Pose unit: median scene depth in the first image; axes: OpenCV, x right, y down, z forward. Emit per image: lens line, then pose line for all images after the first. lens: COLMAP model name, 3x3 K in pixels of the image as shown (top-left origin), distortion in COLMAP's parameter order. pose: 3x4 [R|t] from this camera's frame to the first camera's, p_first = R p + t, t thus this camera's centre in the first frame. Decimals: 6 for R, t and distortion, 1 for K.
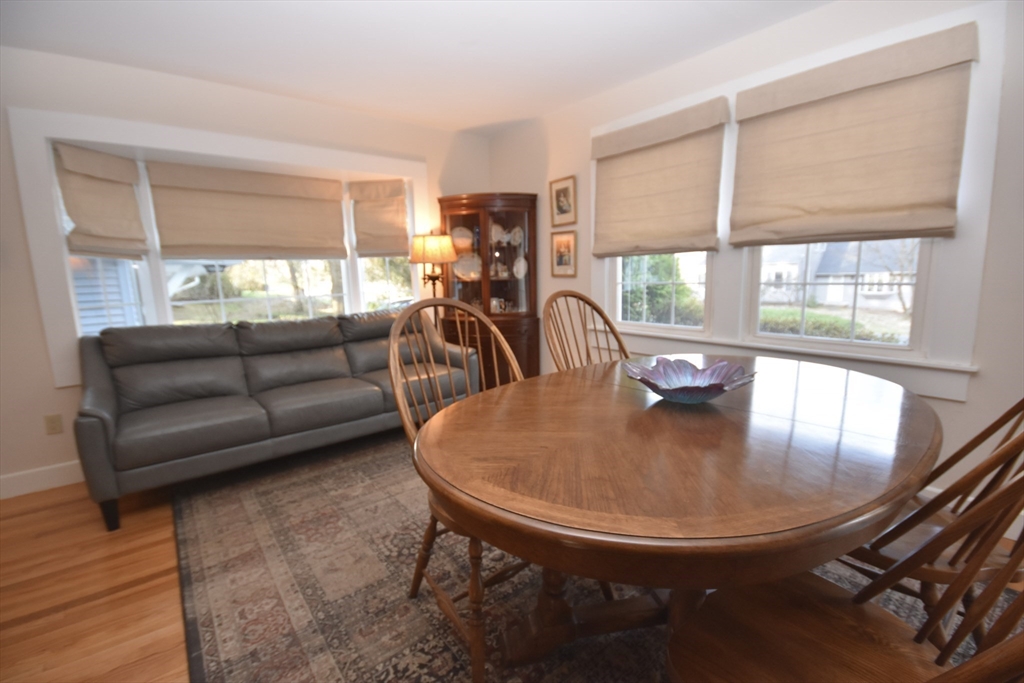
lens RADIAL K [[453.4, 0, 515.7], [0, 453.4, 346.4], [0, 0, 1]] dist [0.012461, -0.015263]
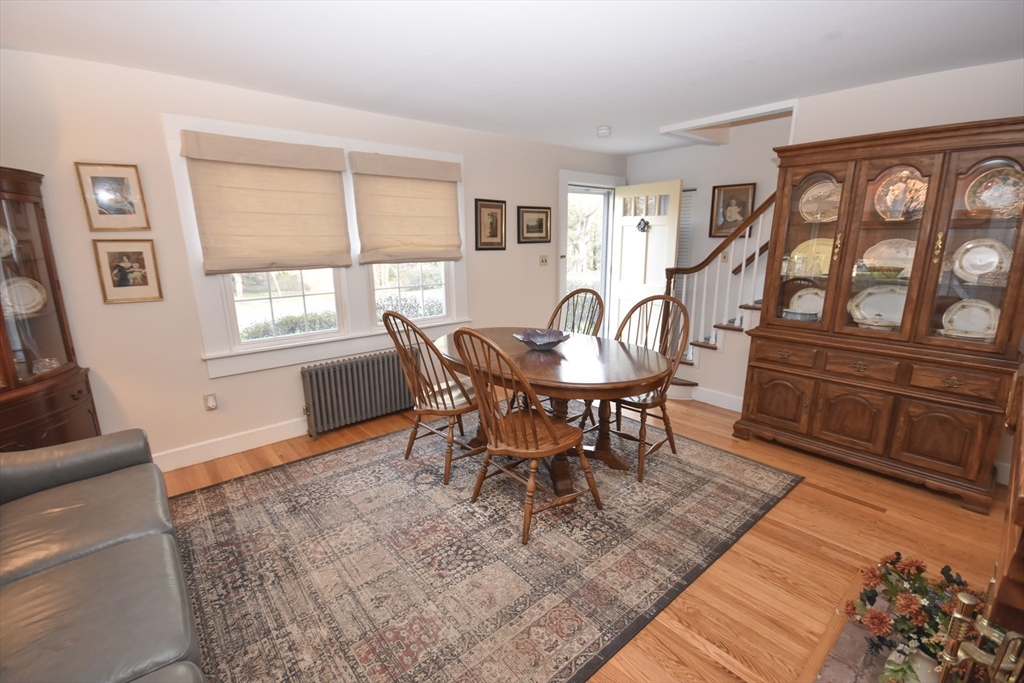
lens RADIAL K [[453.4, 0, 515.7], [0, 453.4, 346.4], [0, 0, 1]] dist [0.012461, -0.015263]
pose [[-0.041677, -0.208788, 0.977073, -0.940964], [0.166528, 0.962792, 0.212839, -0.202534], [-0.985156, 0.171580, -0.005357, 0.615126]]
